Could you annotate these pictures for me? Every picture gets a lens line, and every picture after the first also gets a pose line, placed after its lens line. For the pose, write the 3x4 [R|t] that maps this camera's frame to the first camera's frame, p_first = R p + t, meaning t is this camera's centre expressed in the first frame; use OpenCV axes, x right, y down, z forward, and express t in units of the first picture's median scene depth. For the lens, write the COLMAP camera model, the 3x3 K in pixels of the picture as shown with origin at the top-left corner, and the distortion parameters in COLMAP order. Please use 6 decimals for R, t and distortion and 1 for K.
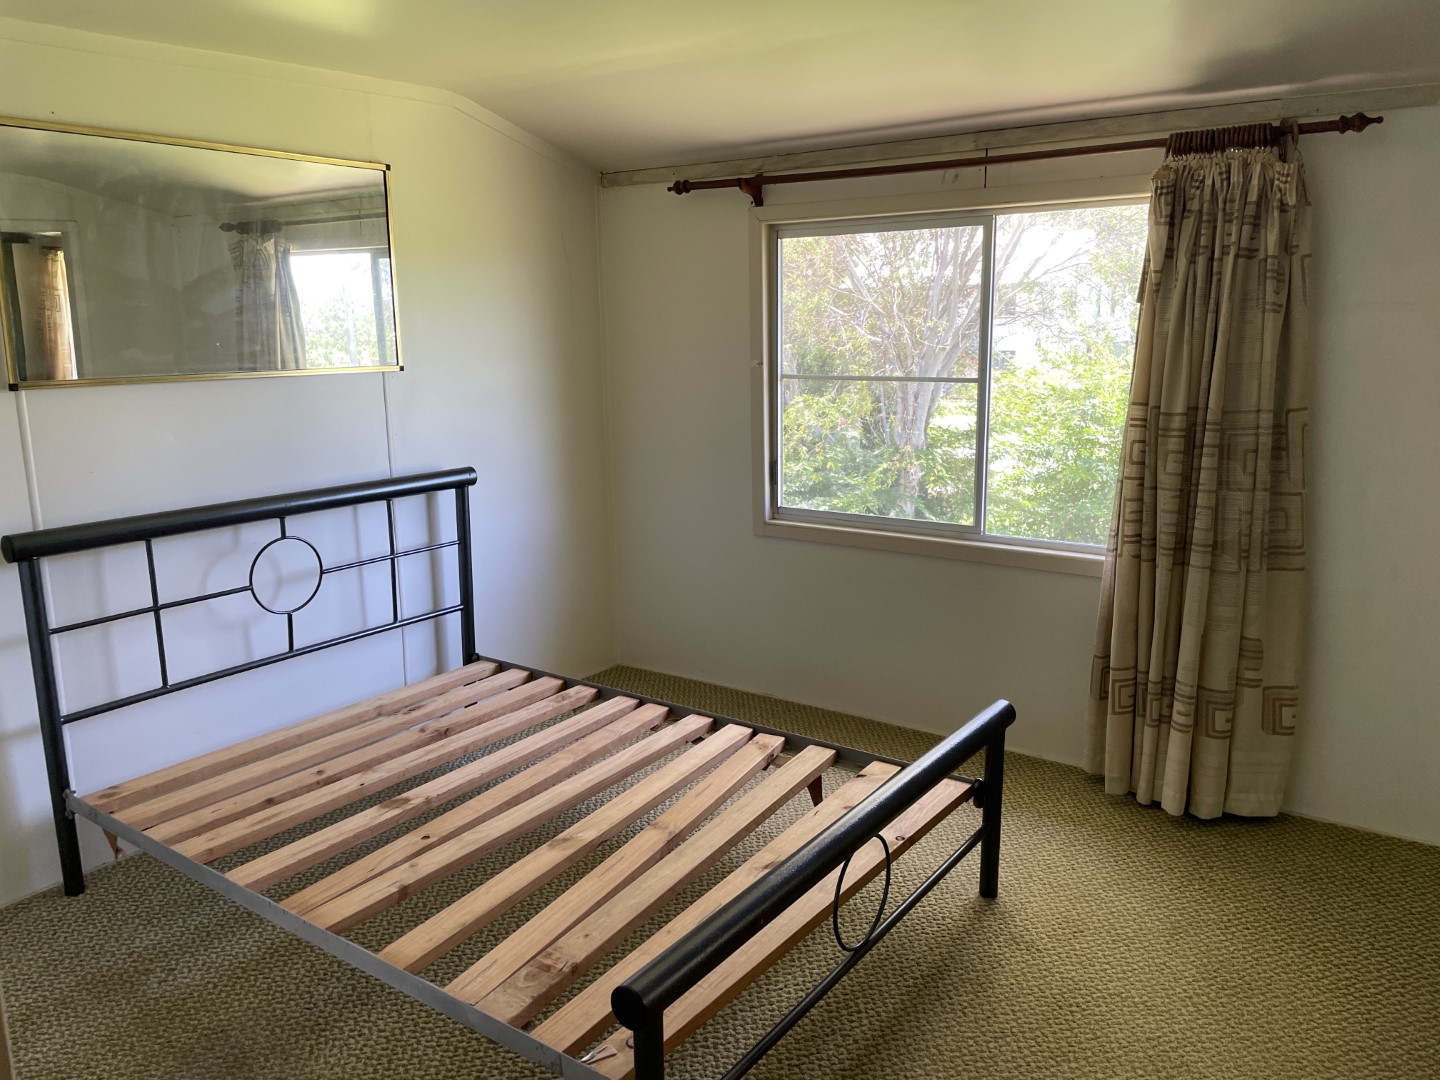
lens RADIAL K [[1095.2, 0, 721.0], [0, 1095.2, 537.4], [0, 0, 1]] dist [0.048711, -0.047679]
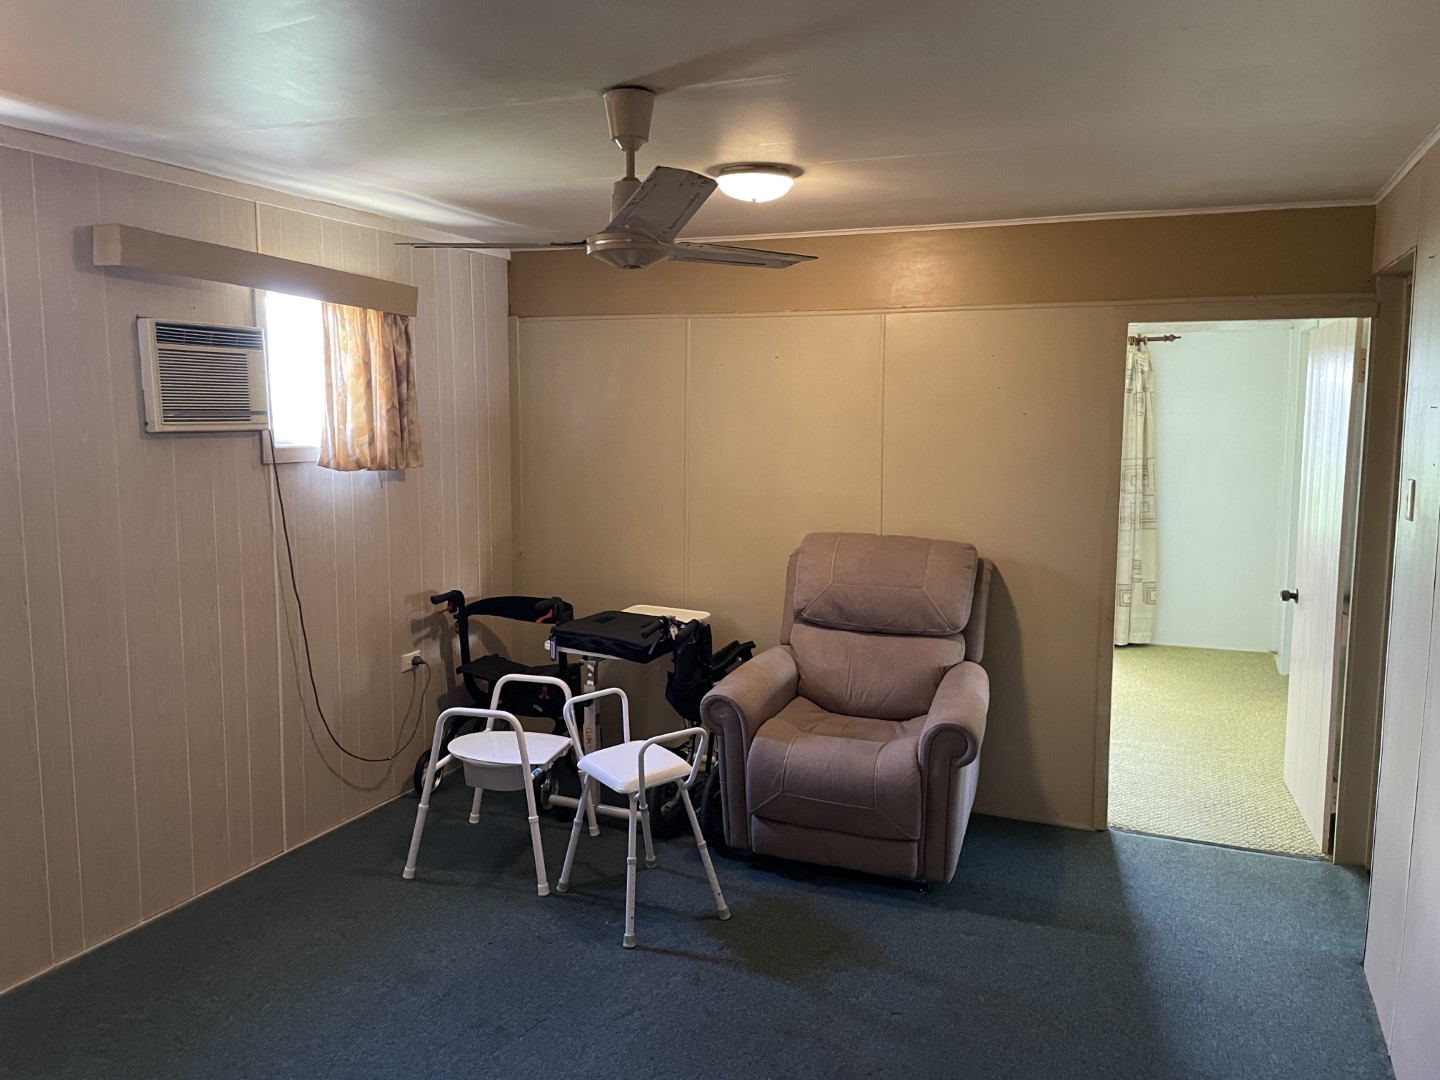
lens RADIAL K [[1095.2, 0, 718.9], [0, 1095.2, 541.5], [0, 0, 1]] dist [0.048711, -0.047679]
pose [[0.975096, -0.012343, 0.221438, -0.853298], [0.029945, 0.996634, -0.076311, 0.202794], [-0.219751, 0.081042, 0.972184, -1.001349]]
